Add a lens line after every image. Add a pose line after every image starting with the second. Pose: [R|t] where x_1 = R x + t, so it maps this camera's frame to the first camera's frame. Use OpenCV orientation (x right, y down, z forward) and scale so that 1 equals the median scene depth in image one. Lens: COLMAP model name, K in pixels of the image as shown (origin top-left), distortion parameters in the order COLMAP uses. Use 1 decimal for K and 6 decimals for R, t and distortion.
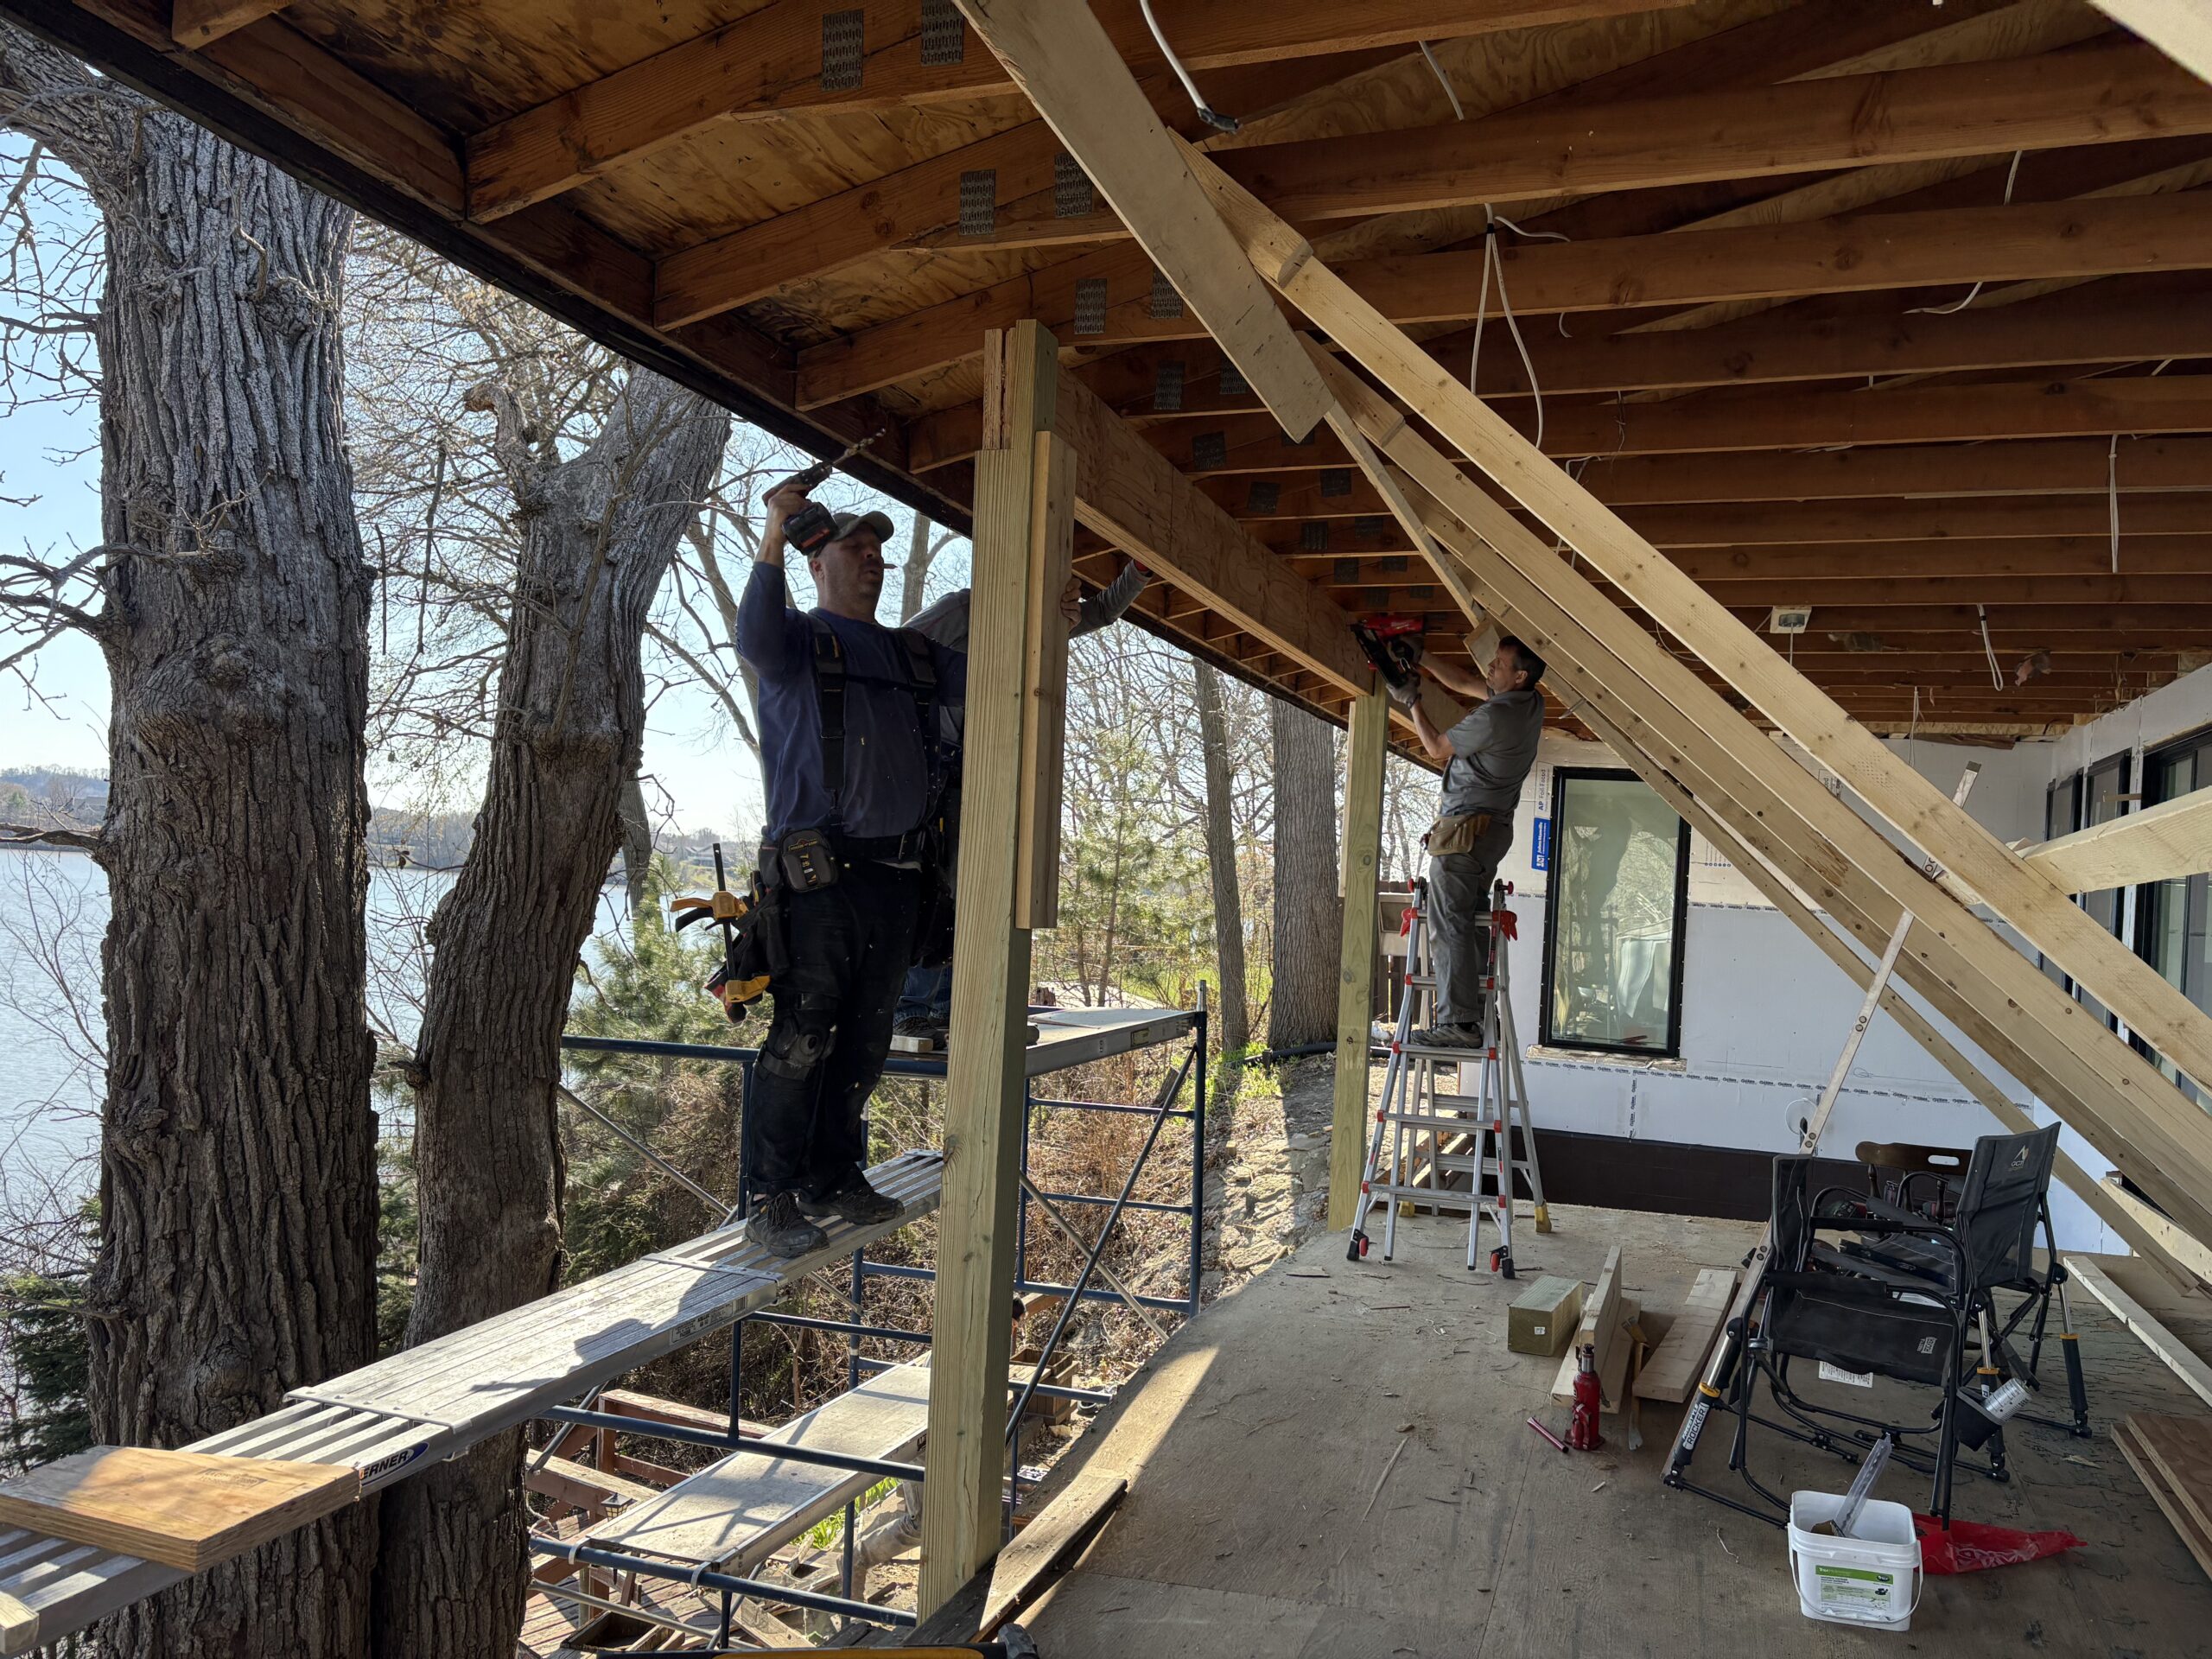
lens RADIAL K [[1670.2, 0, 1118.1], [0, 1670.2, 848.4], [0, 0, 1]] dist [0.034158, -0.018311]
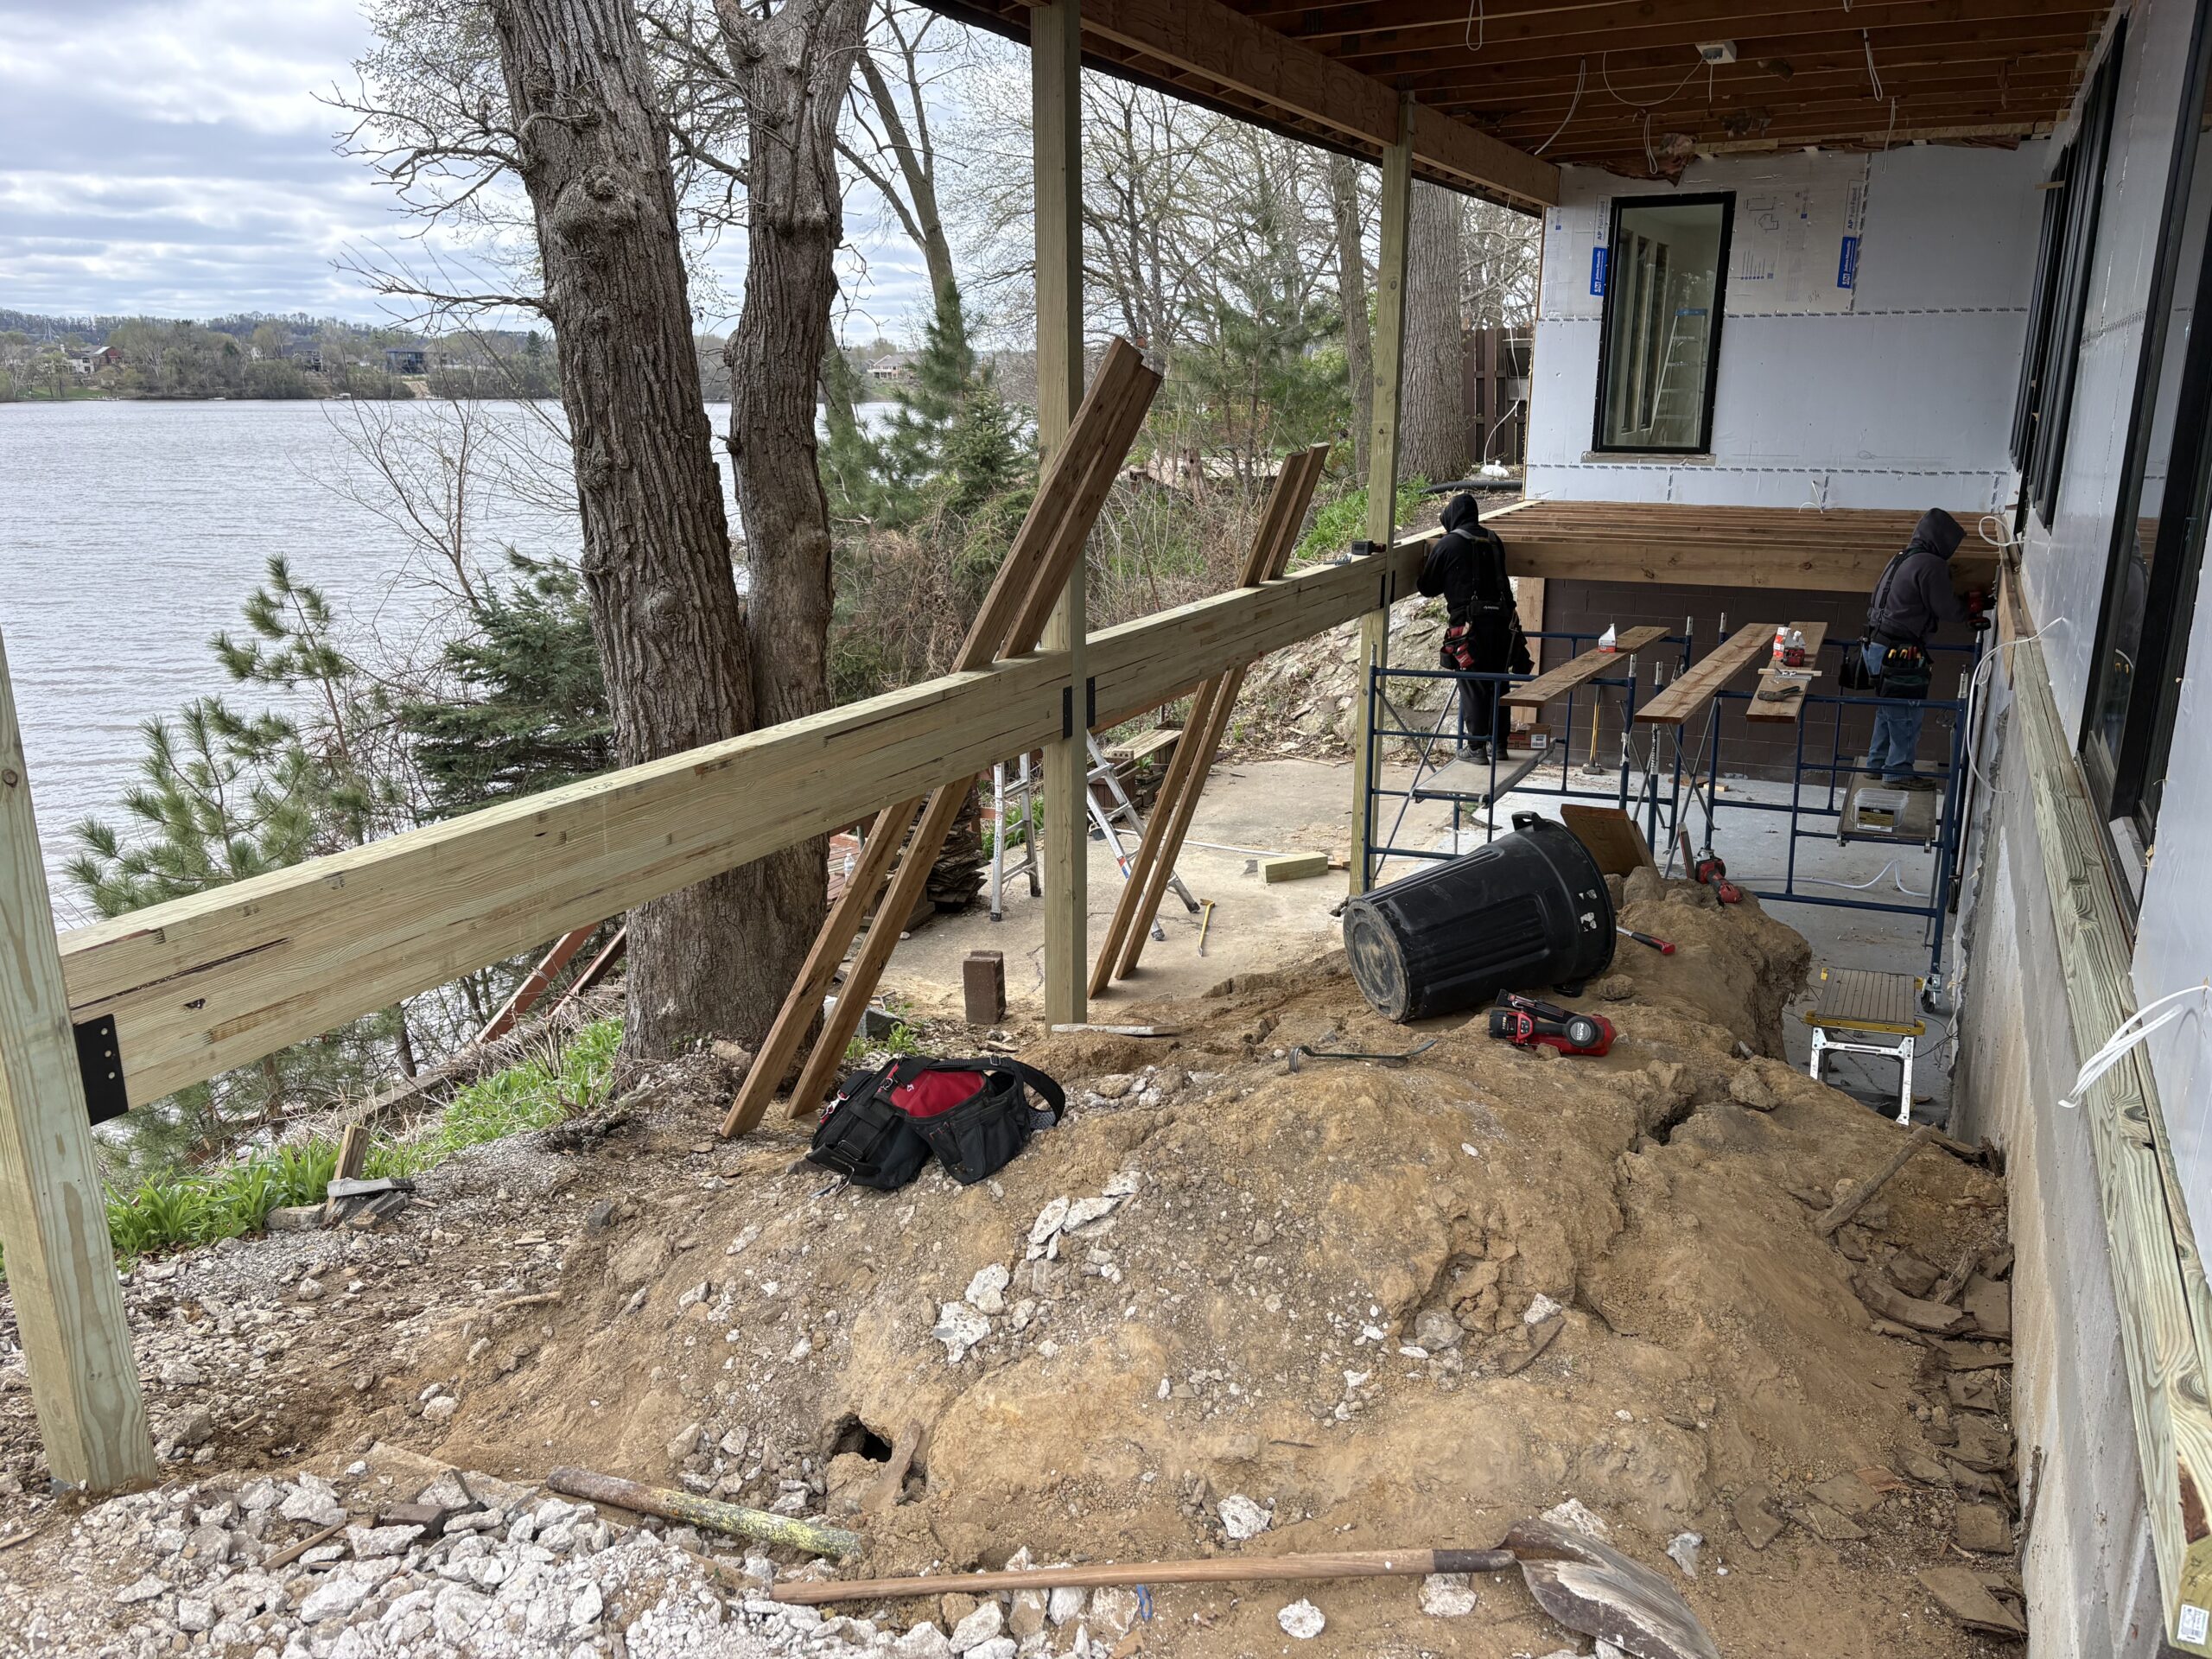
lens RADIAL K [[1670.2, 0, 1089.9], [0, 1670.2, 837.9], [0, 0, 1]] dist [0.034158, -0.018311]
pose [[0.990629, -0.024210, -0.134415, 0.151191], [0.061422, 0.957996, 0.280126, 0.070124], [0.121987, -0.285757, 0.950506, -0.678775]]
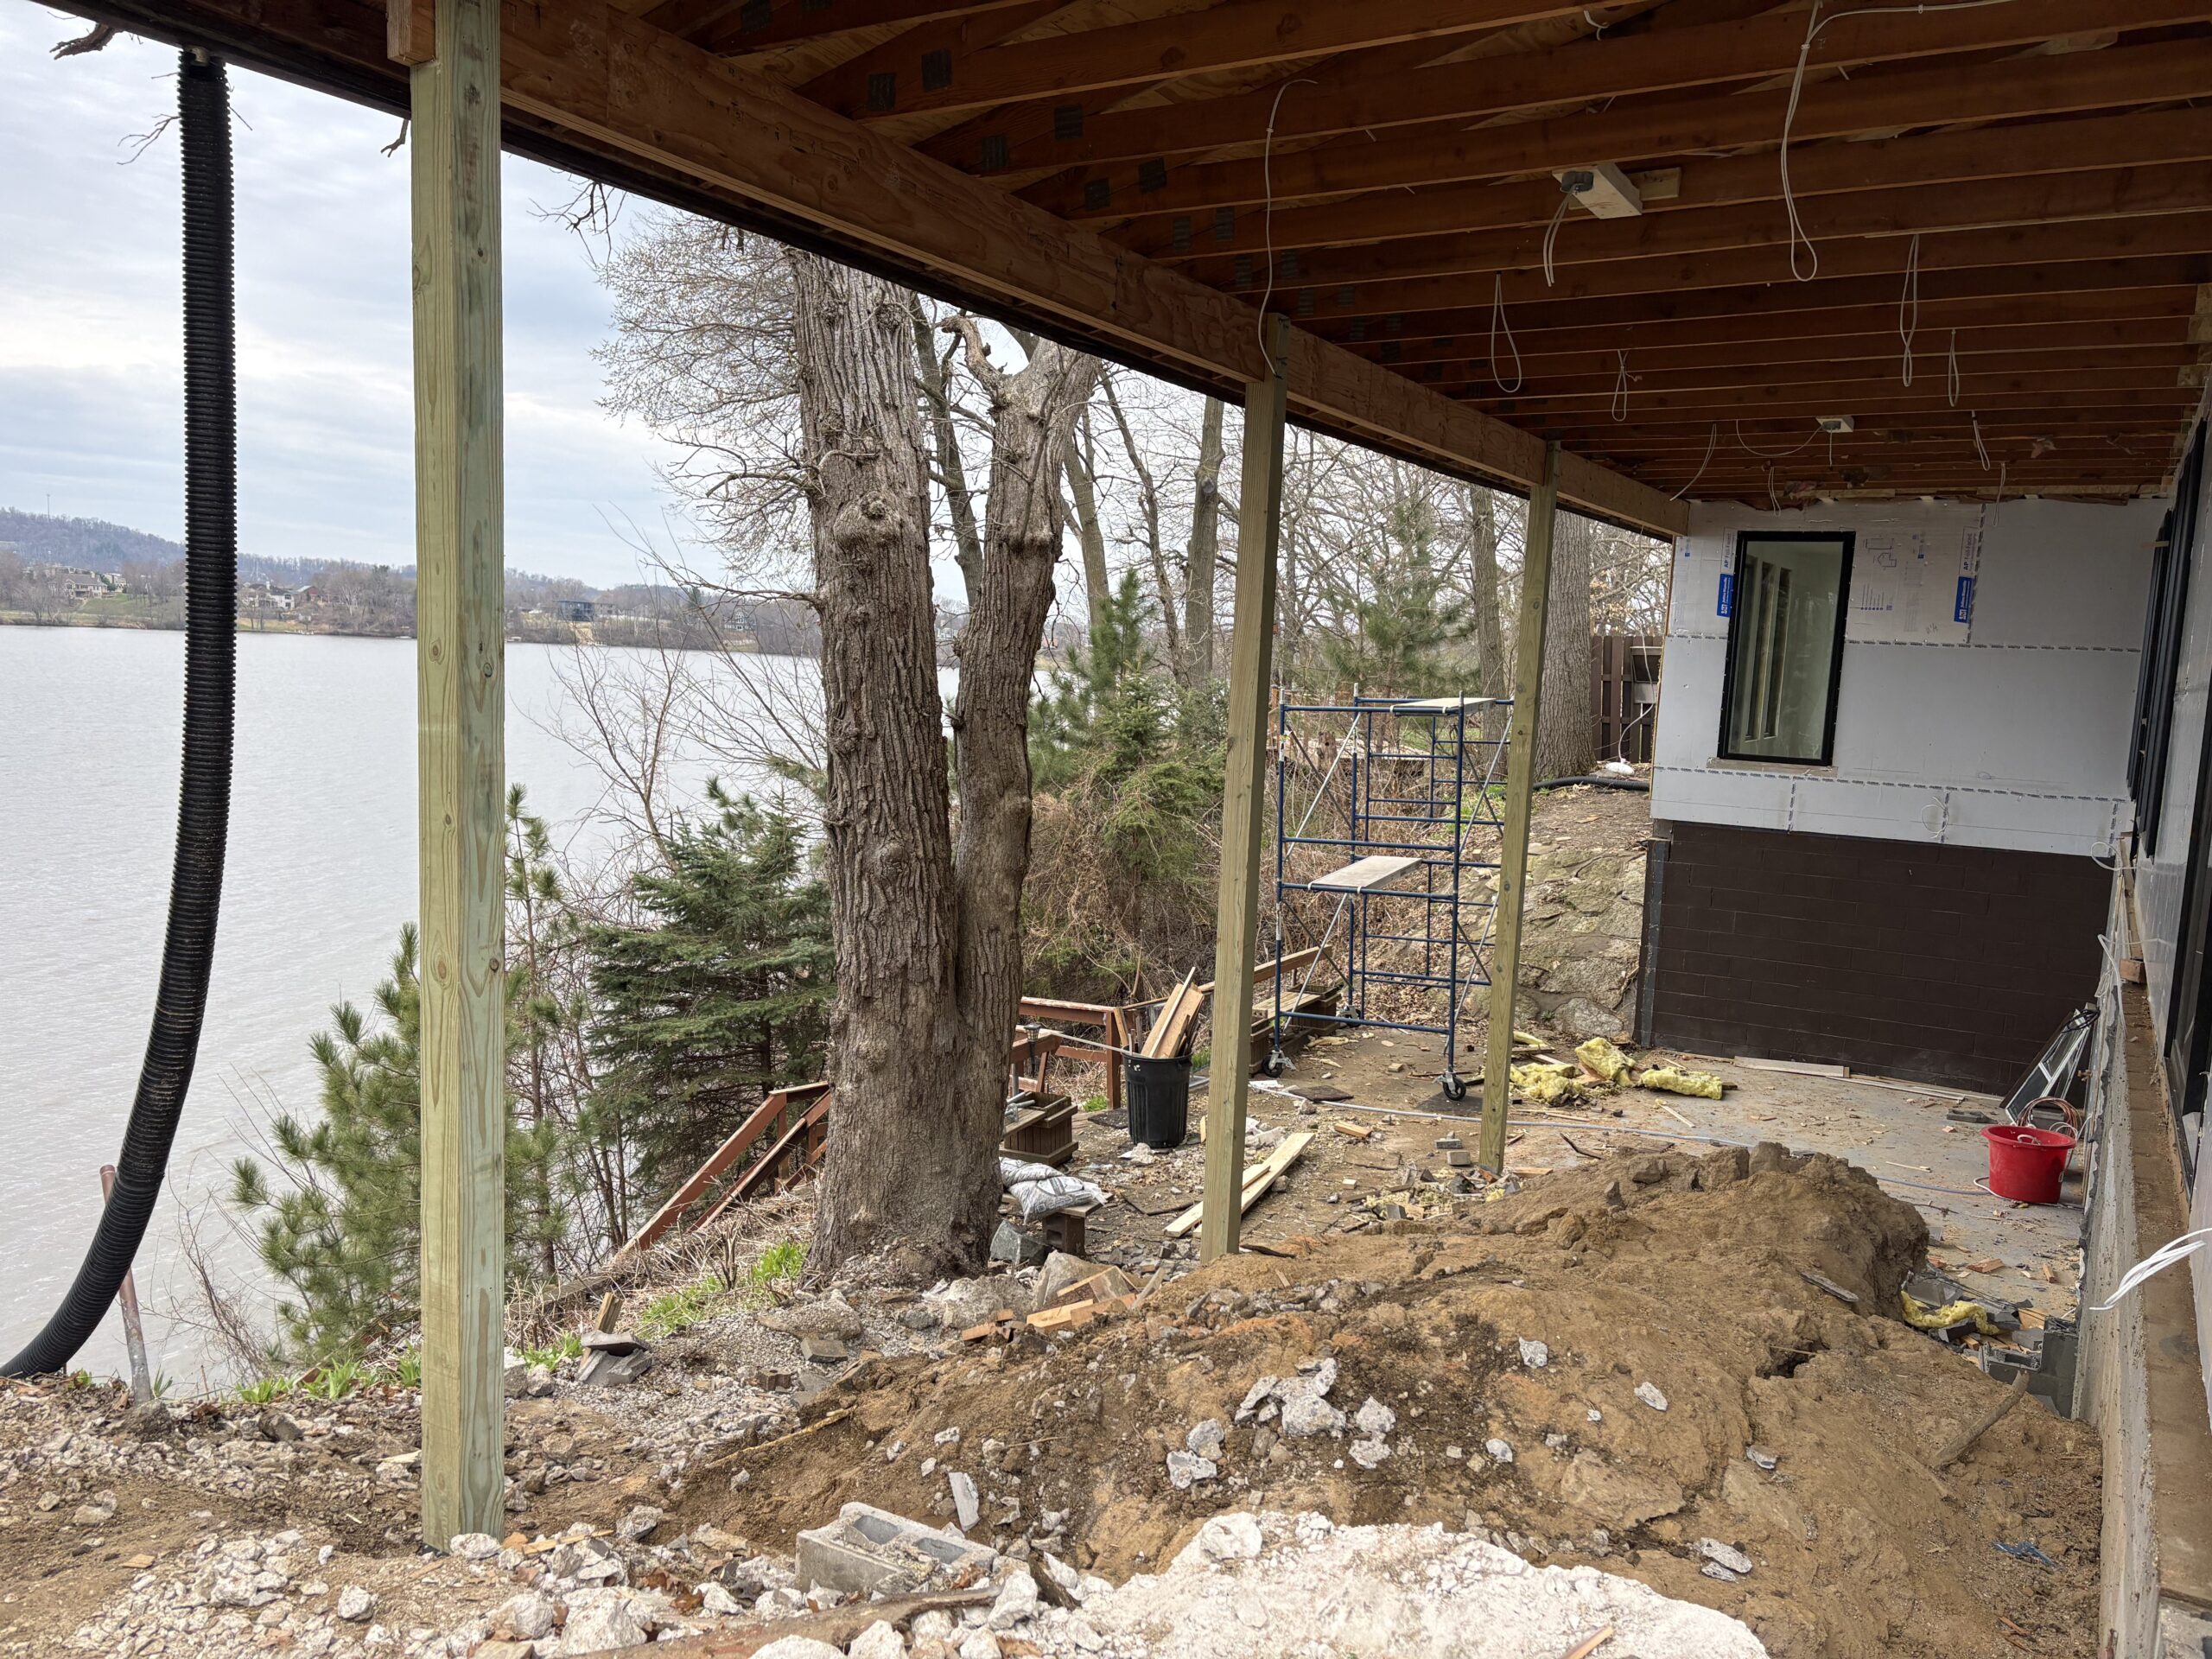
lens RADIAL K [[1670.2, 0, 1074.6], [0, 1670.2, 845.2], [0, 0, 1]] dist [0.034158, -0.018311]
pose [[0.979061, 0.011082, -0.203266, 0.106261], [0.015755, 0.991397, 0.129937, 0.032883], [0.202957, -0.130418, 0.970463, -0.893505]]
